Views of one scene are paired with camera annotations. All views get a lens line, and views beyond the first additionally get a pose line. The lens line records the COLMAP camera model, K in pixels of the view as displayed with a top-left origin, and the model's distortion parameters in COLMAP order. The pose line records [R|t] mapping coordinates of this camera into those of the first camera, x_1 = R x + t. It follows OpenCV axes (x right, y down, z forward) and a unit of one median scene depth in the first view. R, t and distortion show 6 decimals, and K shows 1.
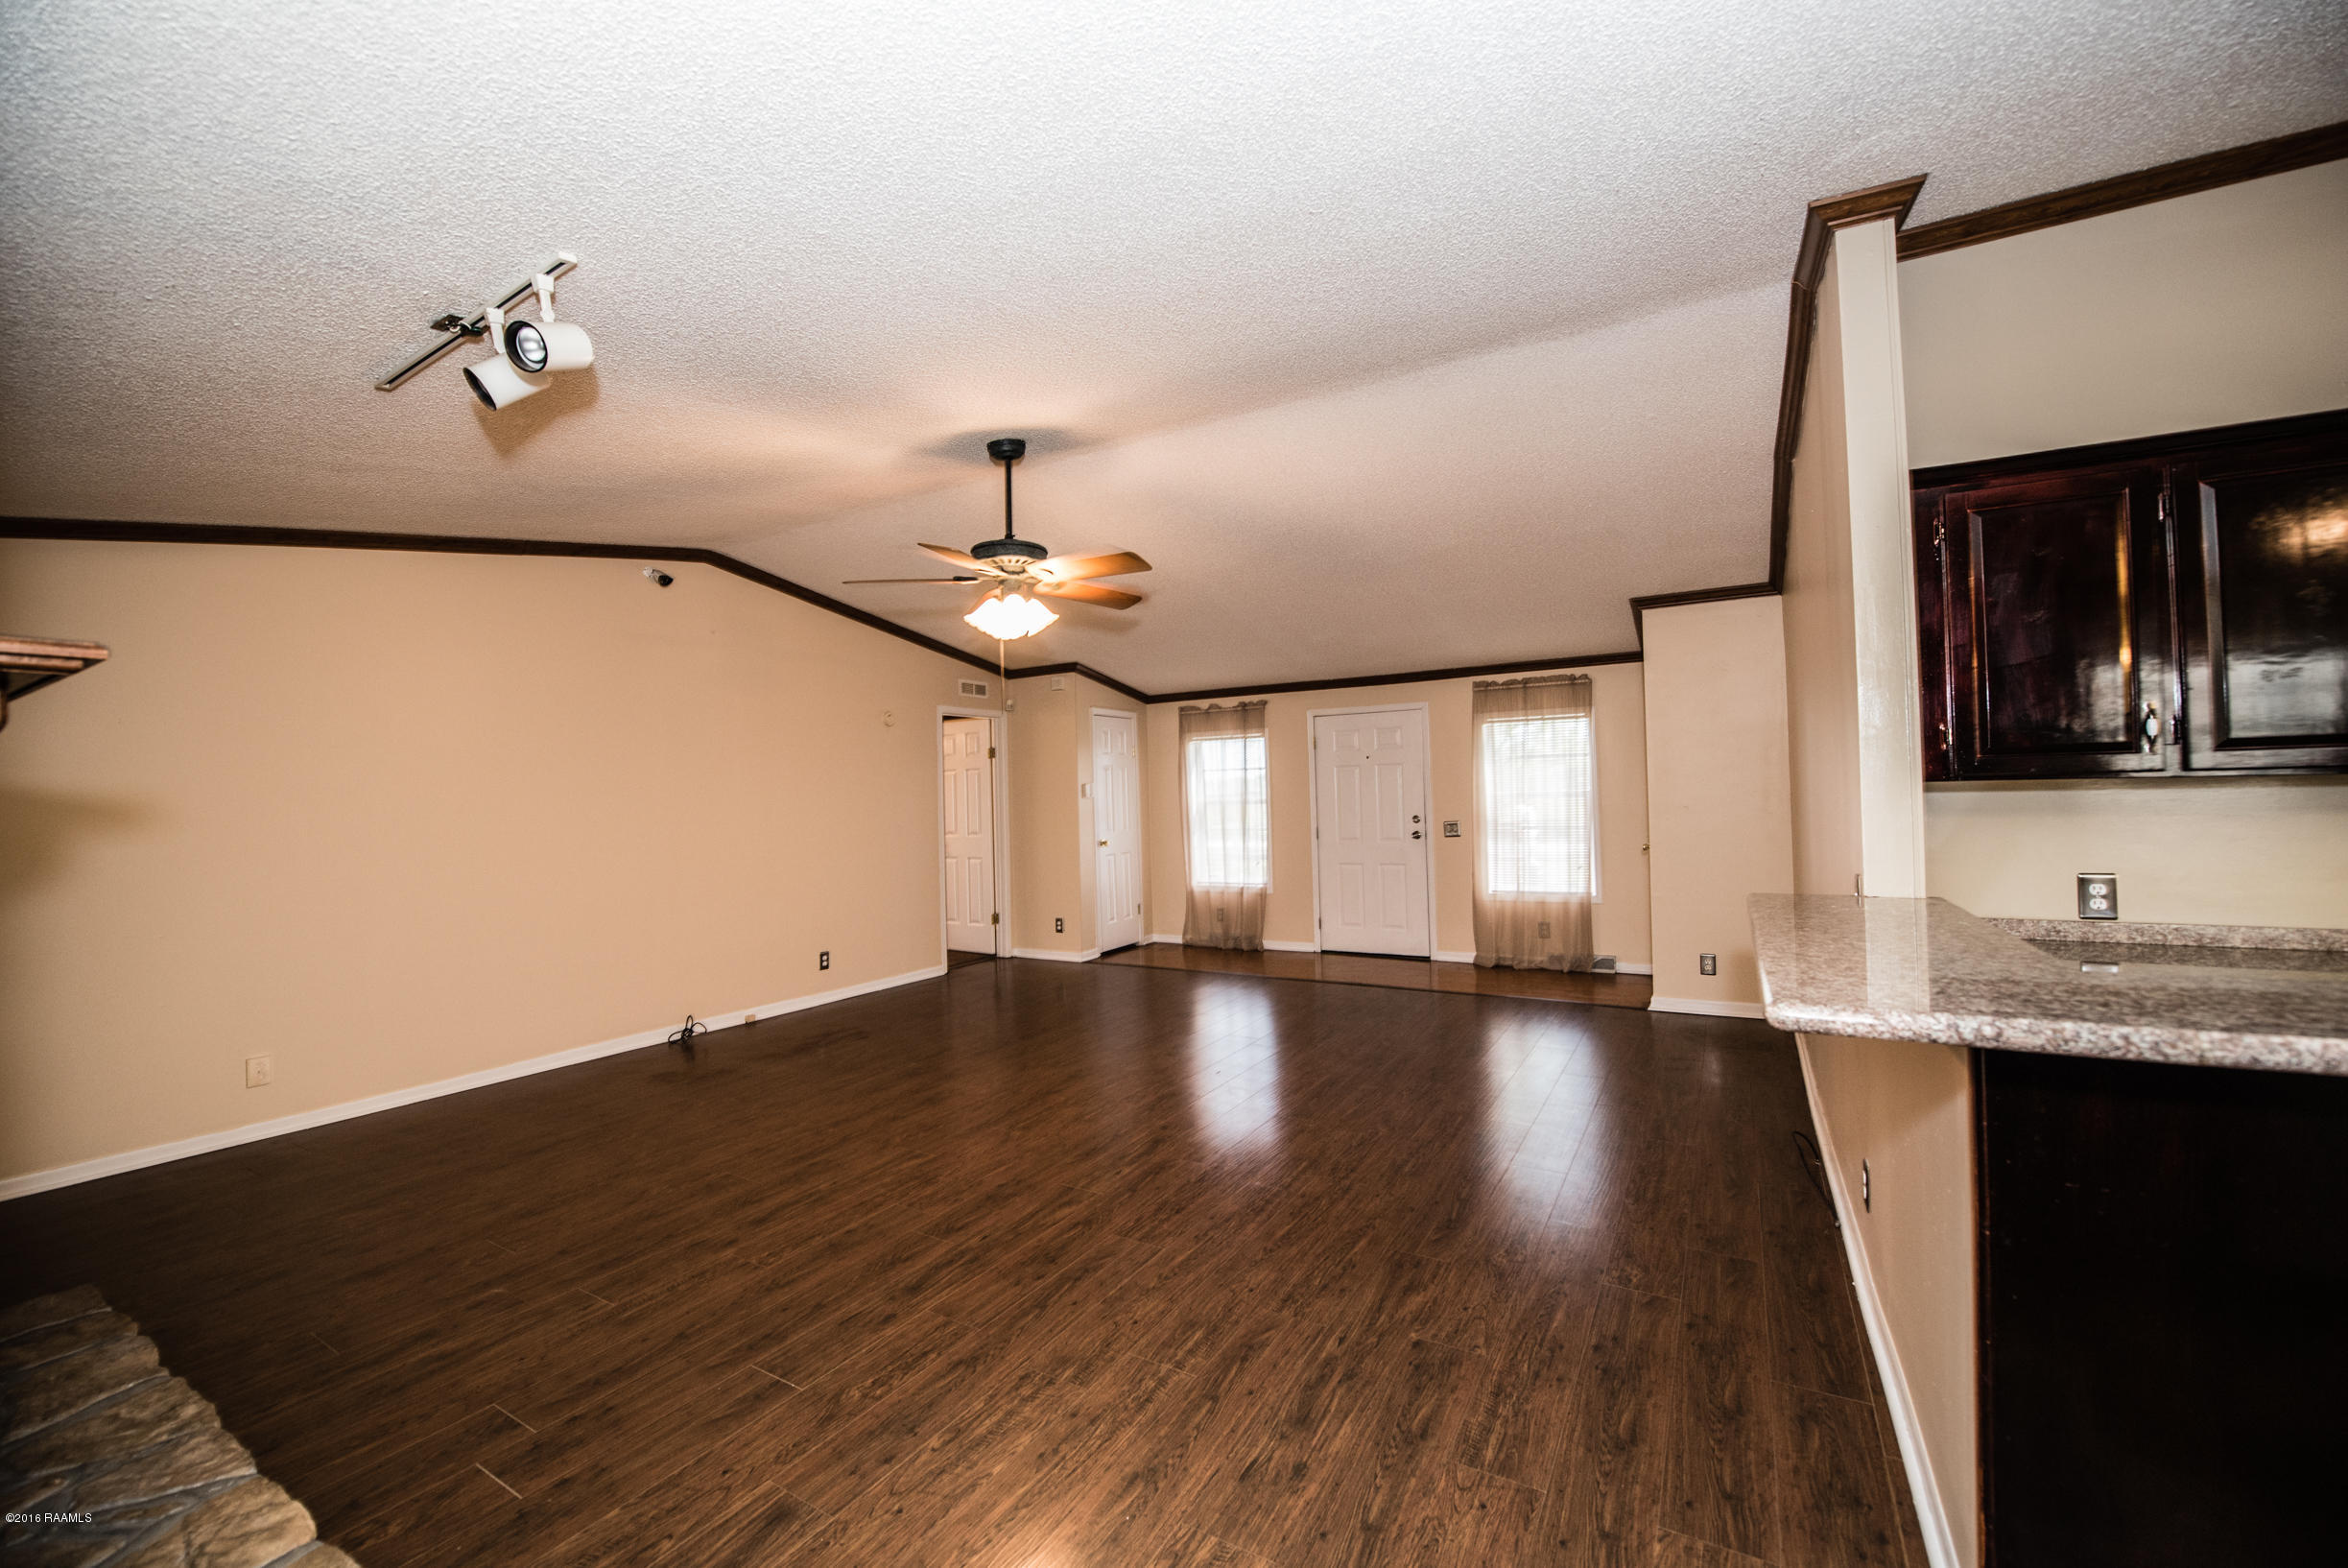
lens RADIAL K [[936.0, 0, 1176.3], [0, 936.0, 786.2], [0, 0, 1]] dist [-0.008485, -0.002485]
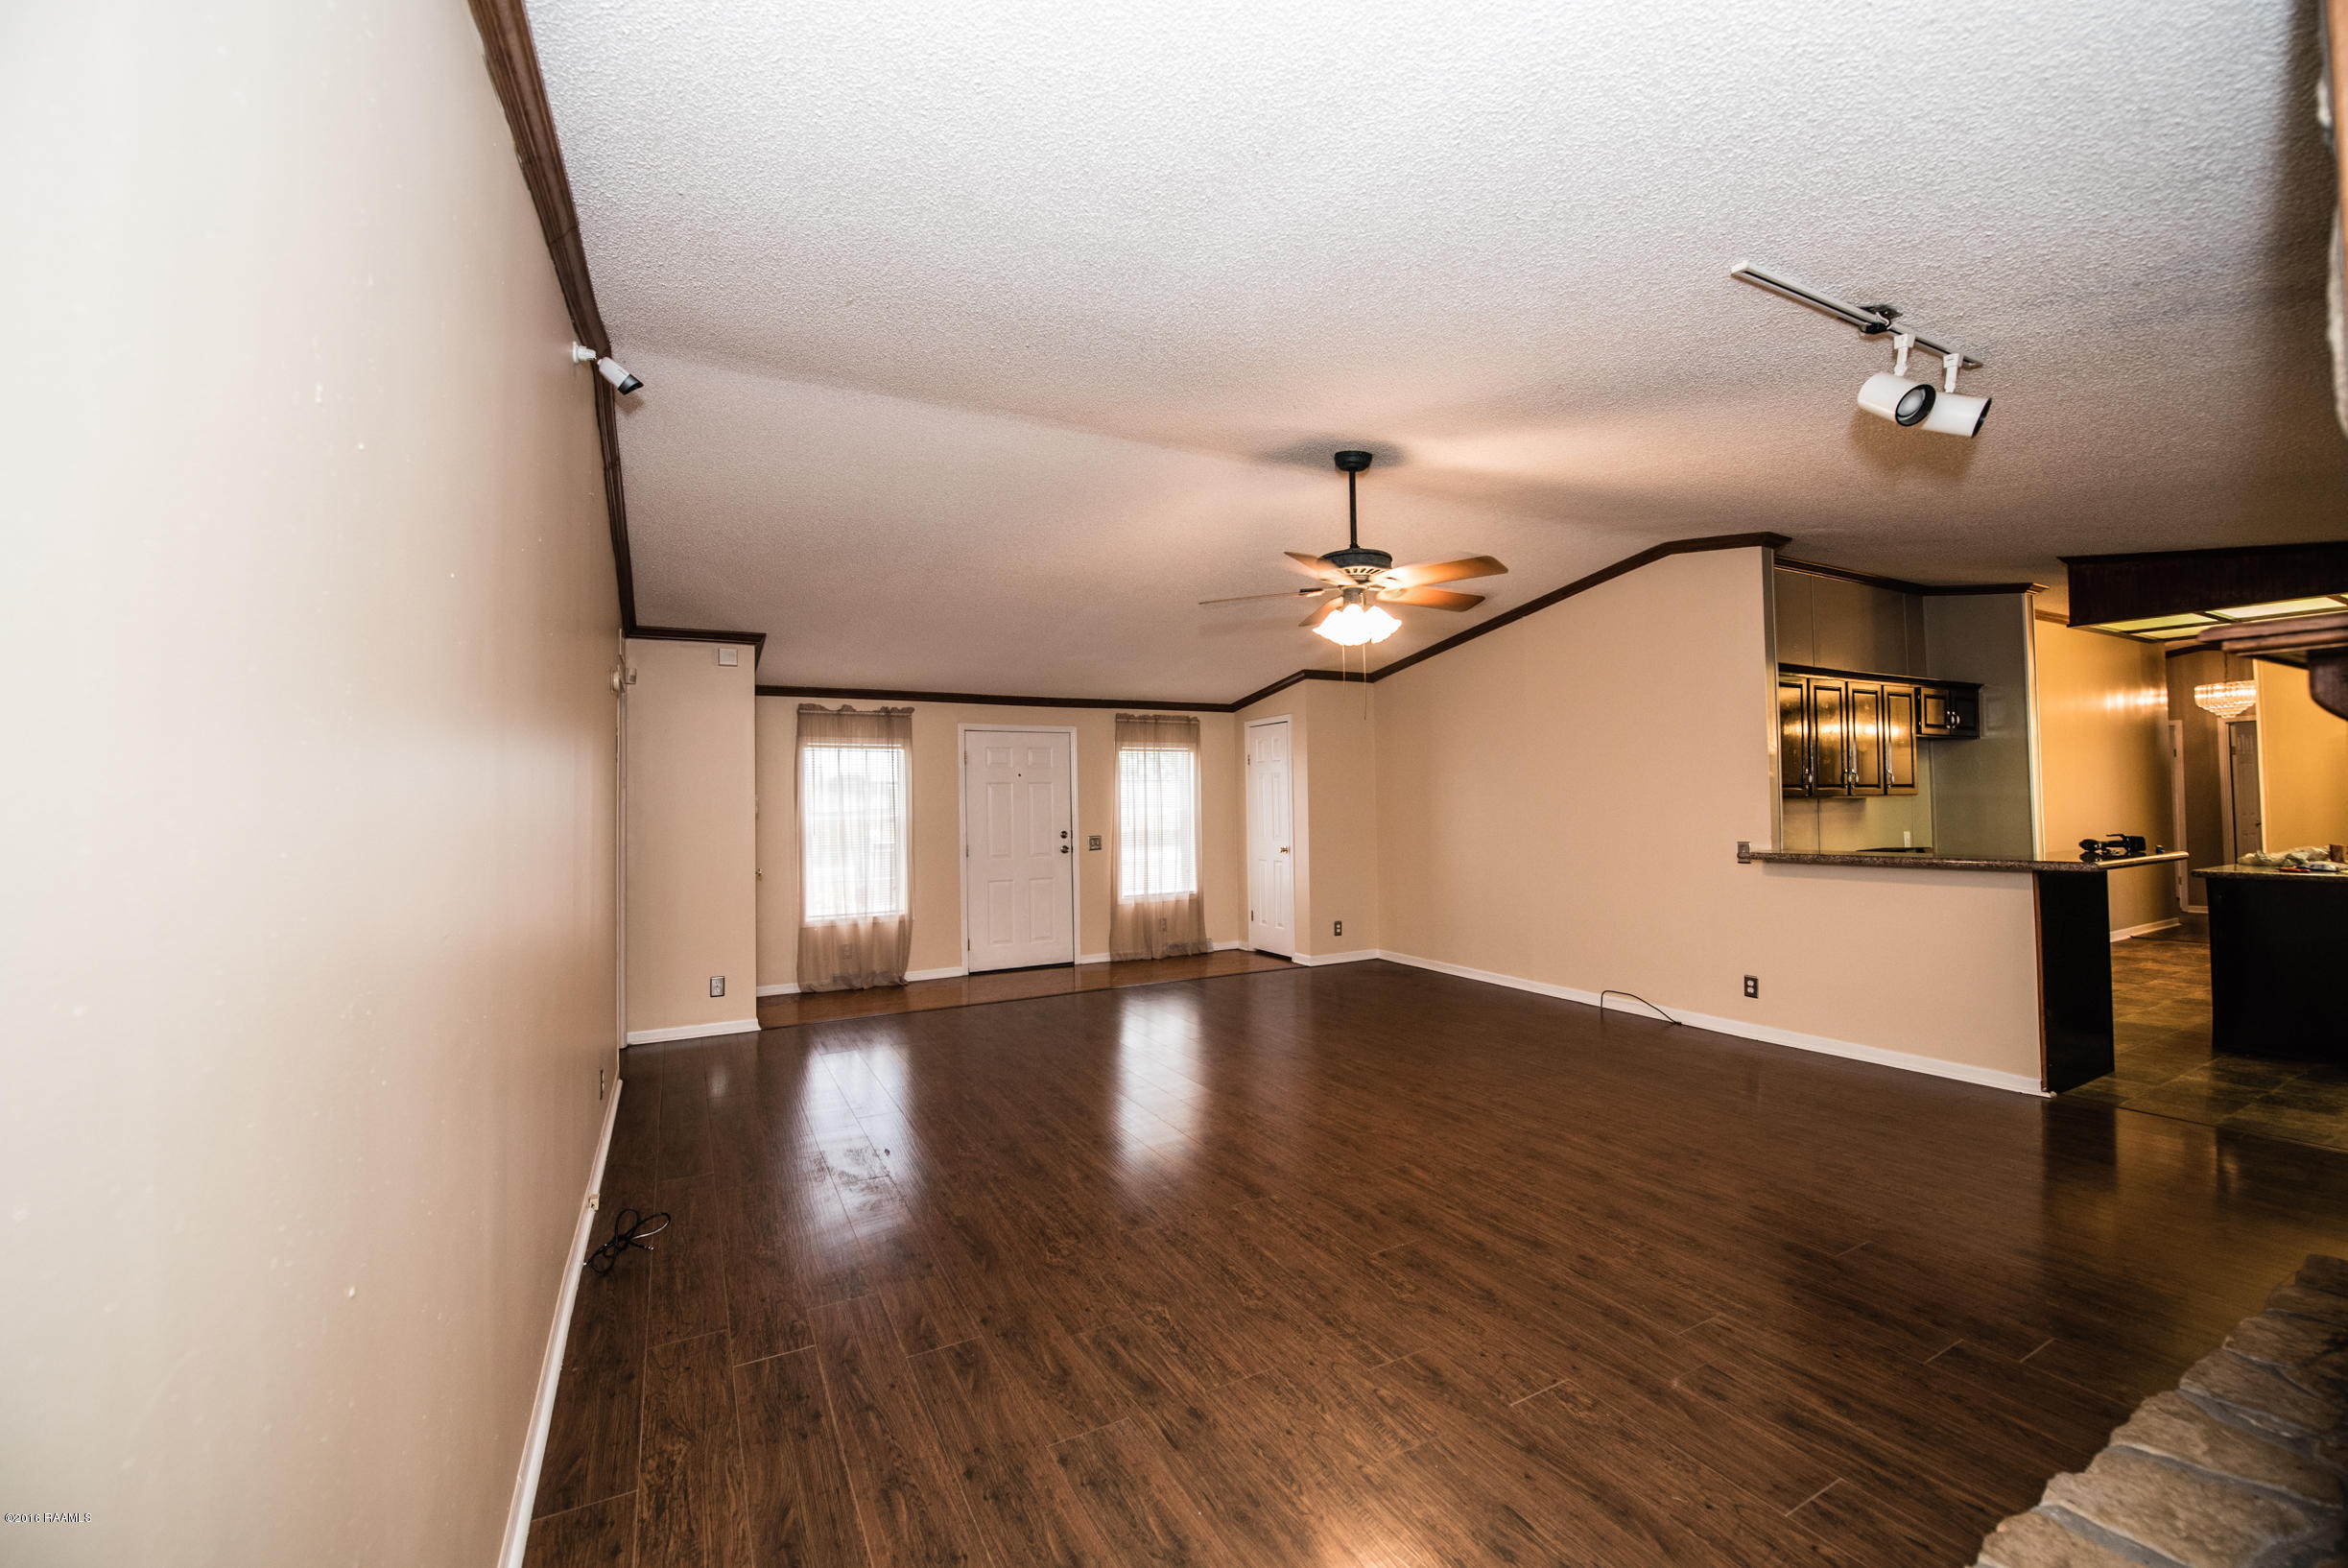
lens RADIAL K [[936.0, 0, 1174.5], [0, 936.0, 768.3], [0, 0, 1]] dist [-0.008485, -0.002485]
pose [[0.516948, 0.047144, 0.854717, -0.617590], [-0.005377, 0.998641, -0.051831, 0.014912], [-0.856000, 0.022198, 0.516500, 0.342474]]
